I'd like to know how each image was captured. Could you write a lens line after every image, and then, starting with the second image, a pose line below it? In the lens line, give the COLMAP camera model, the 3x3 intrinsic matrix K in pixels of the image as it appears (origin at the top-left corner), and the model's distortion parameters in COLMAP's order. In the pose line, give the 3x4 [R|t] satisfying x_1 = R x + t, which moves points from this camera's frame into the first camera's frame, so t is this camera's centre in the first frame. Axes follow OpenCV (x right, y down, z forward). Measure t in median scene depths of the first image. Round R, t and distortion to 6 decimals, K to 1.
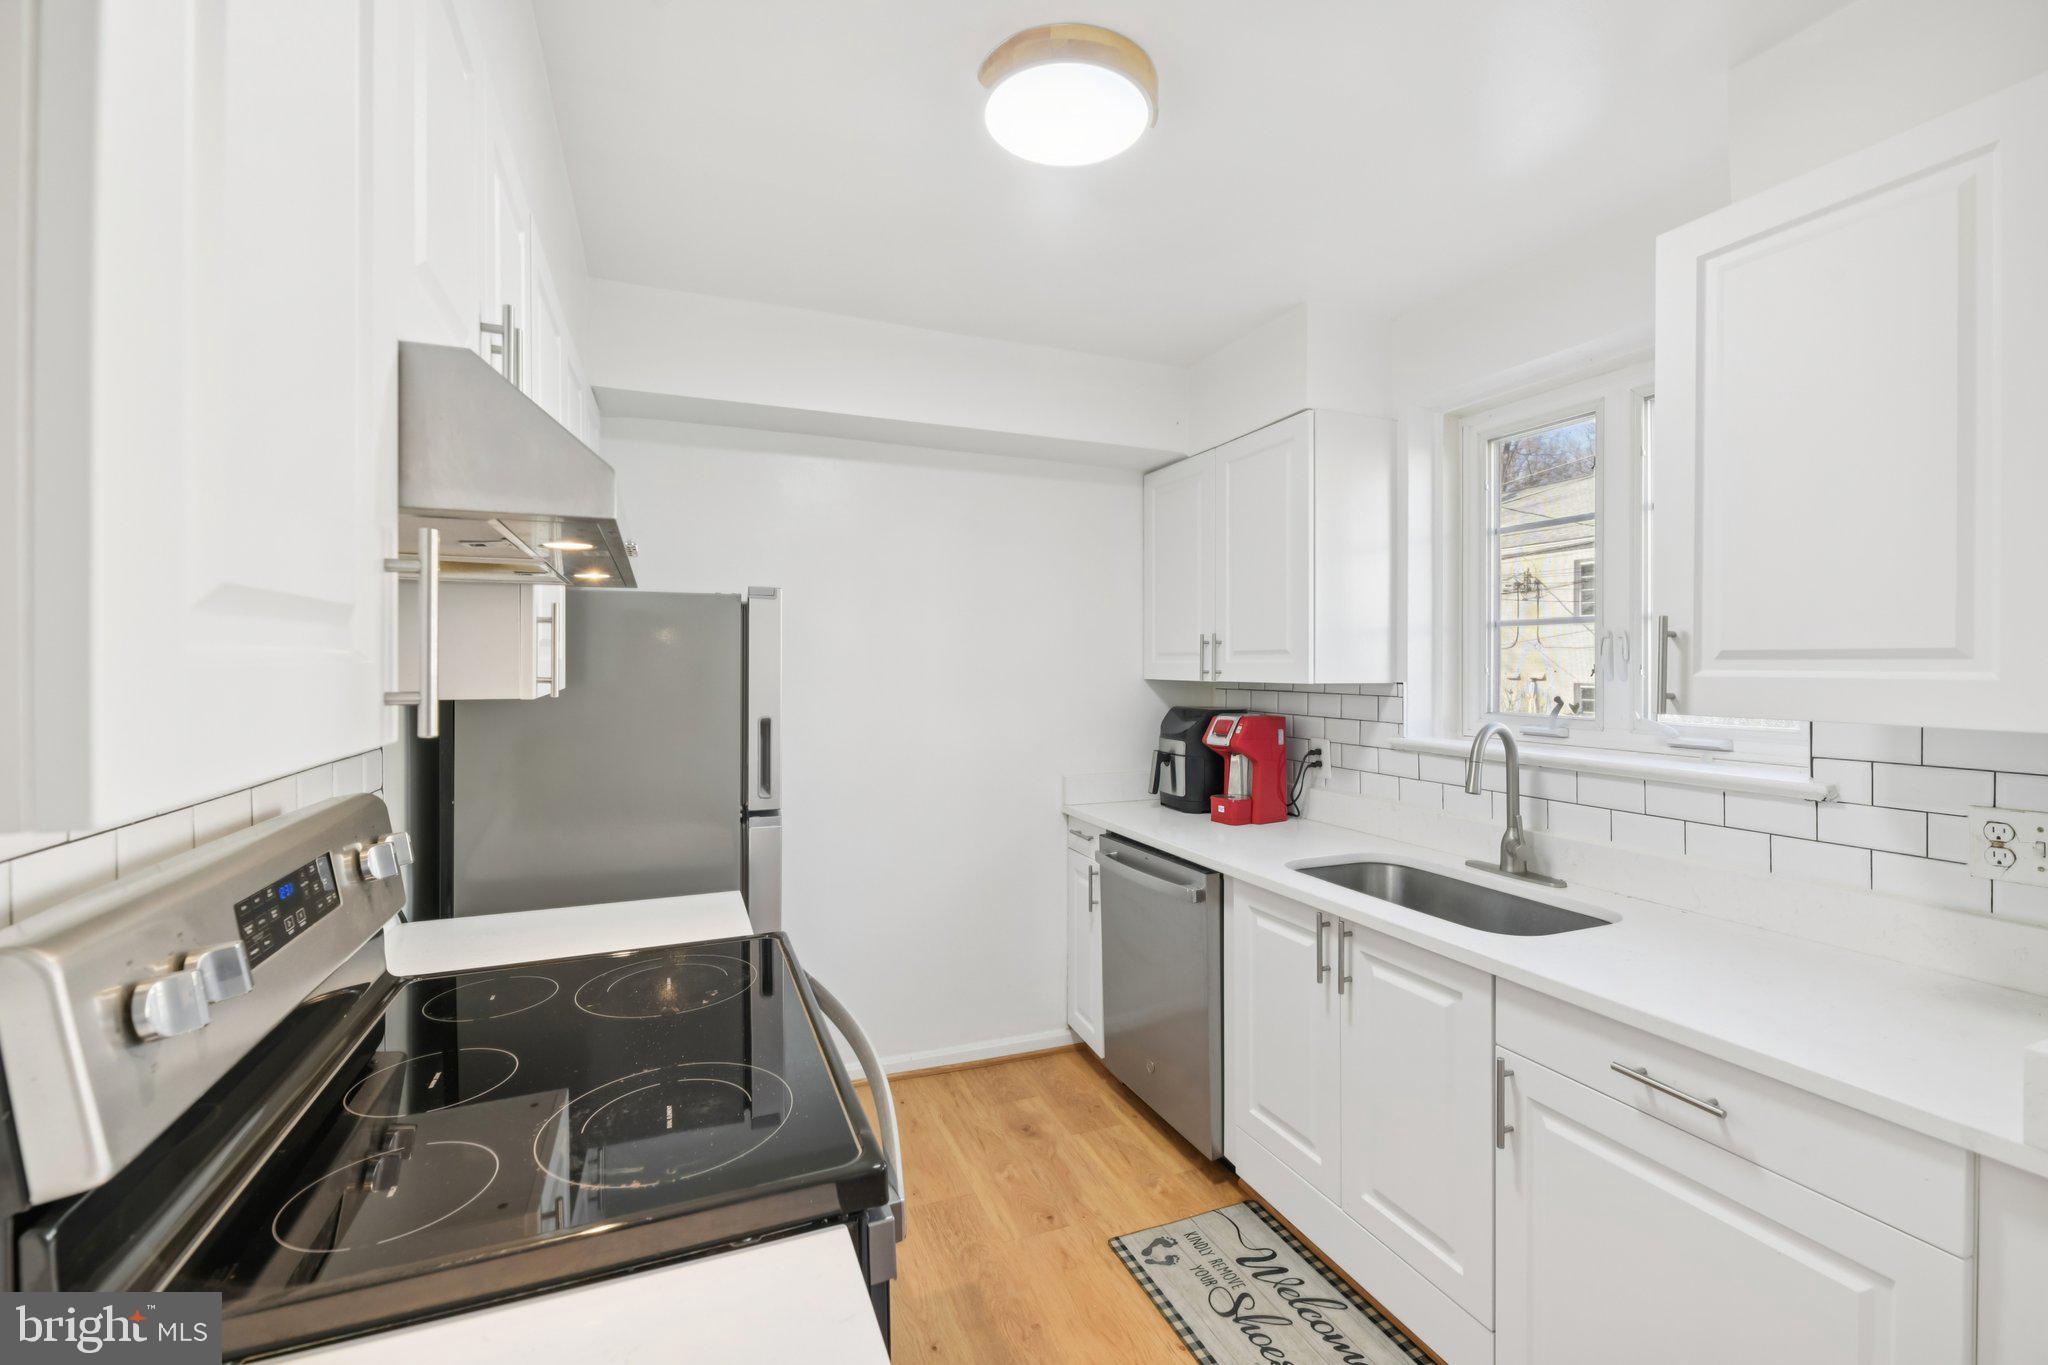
lens RADIAL K [[874.7, 0, 1022.2], [0, 874.7, 667.1], [0, 0, 1]] dist [-0.001022, -0.002597]
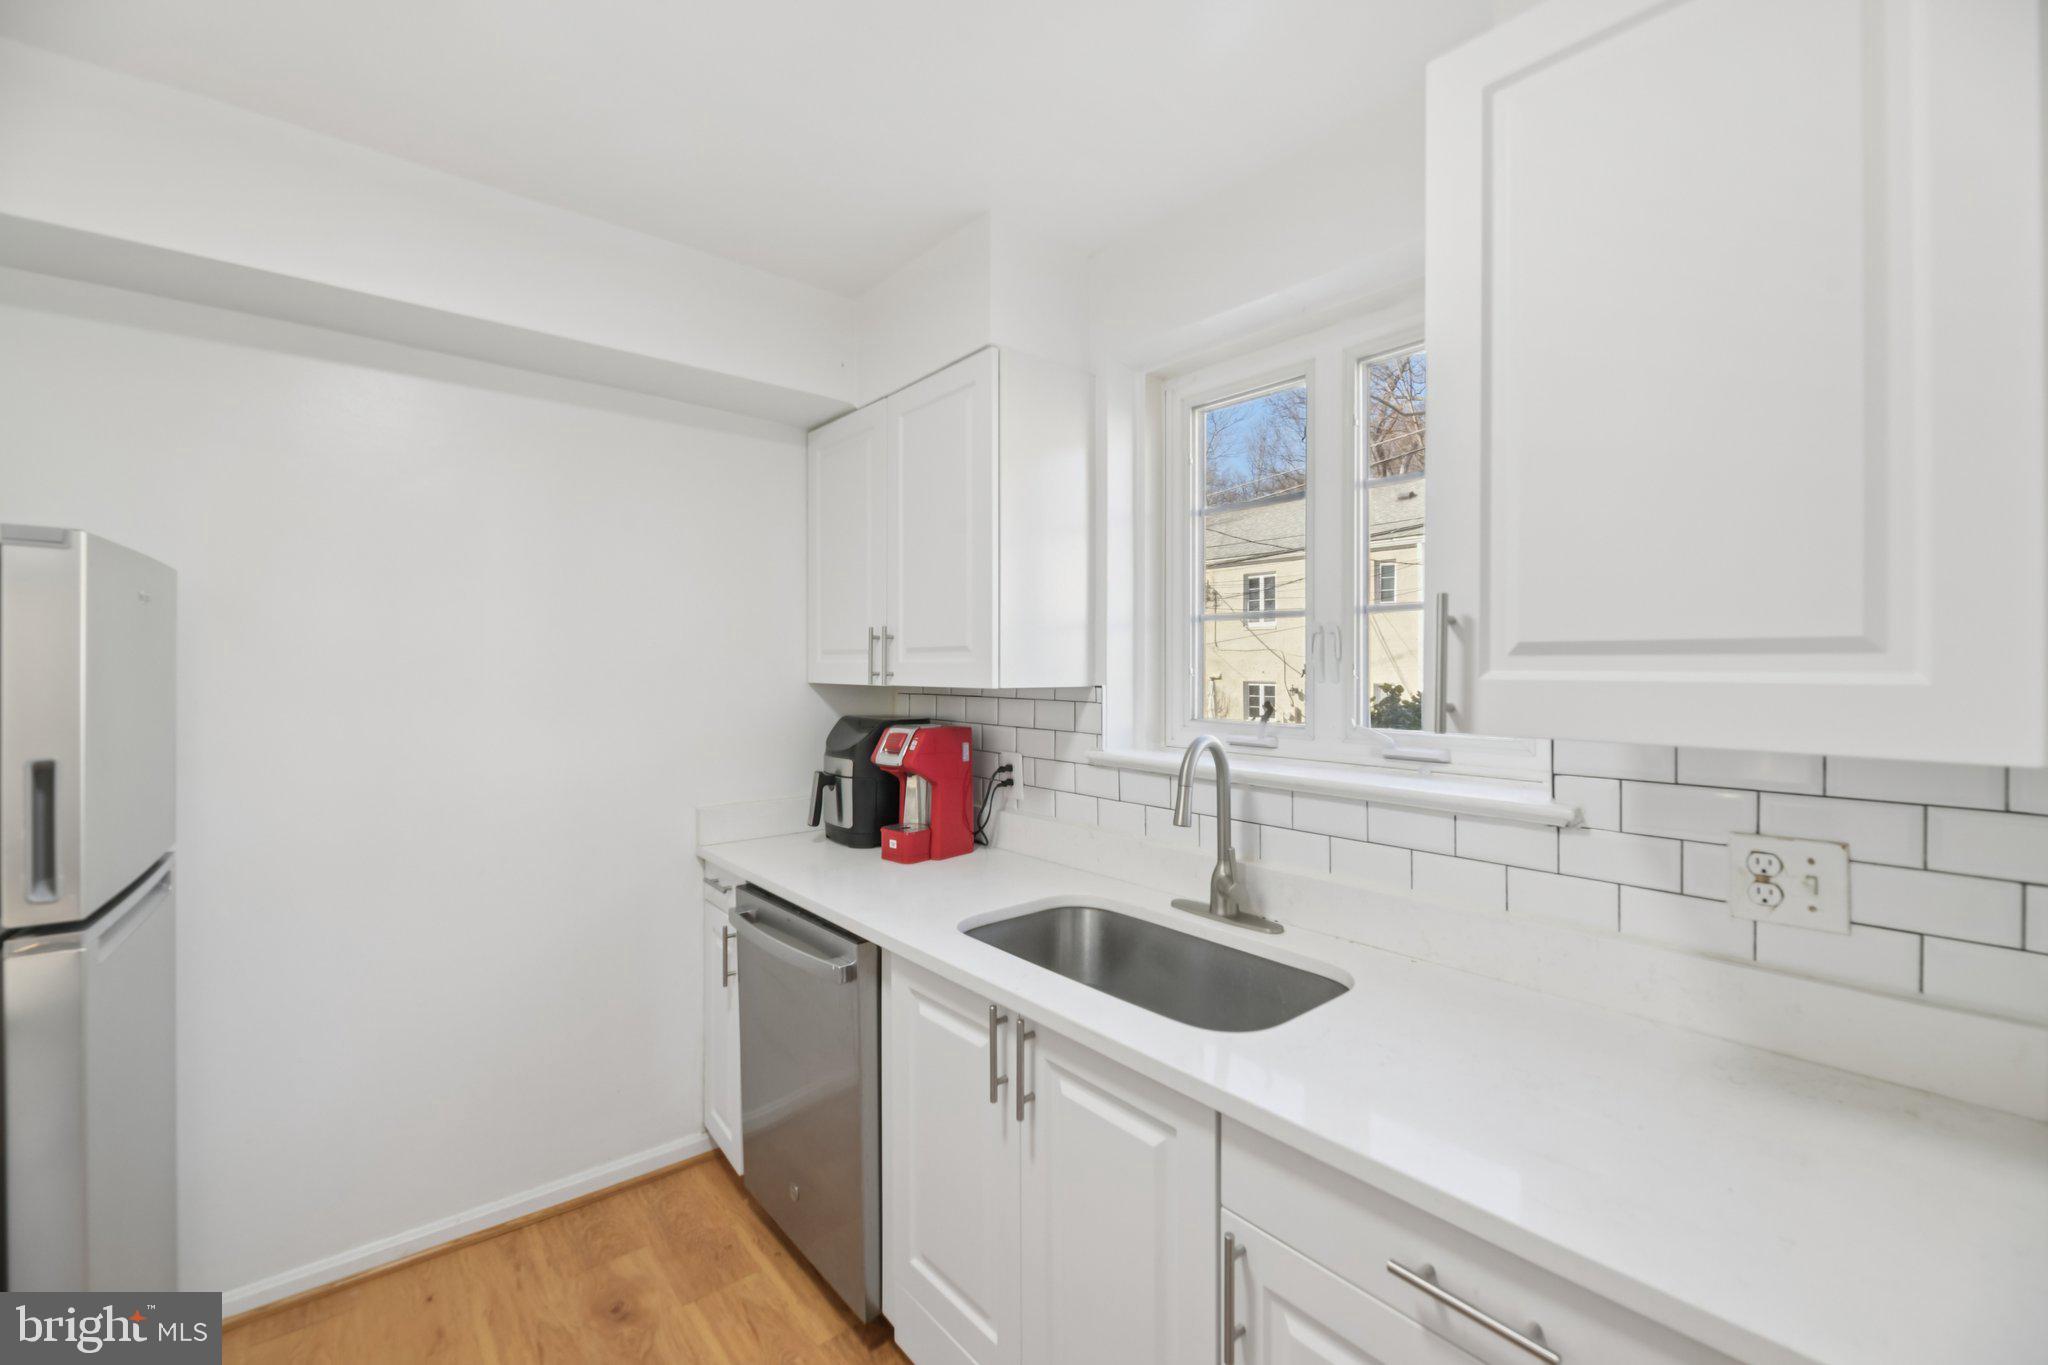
lens RADIAL K [[823.2, 0, 986.8], [0, 823.2, 676.9], [0, 0, 1]] dist [-0.005725, -0.002578]
pose [[0.964421, -0.004905, 0.264326, 0.139836], [0.002157, 0.999941, 0.010686, 0.000337], [-0.264363, -0.009736, 0.964374, 0.310722]]
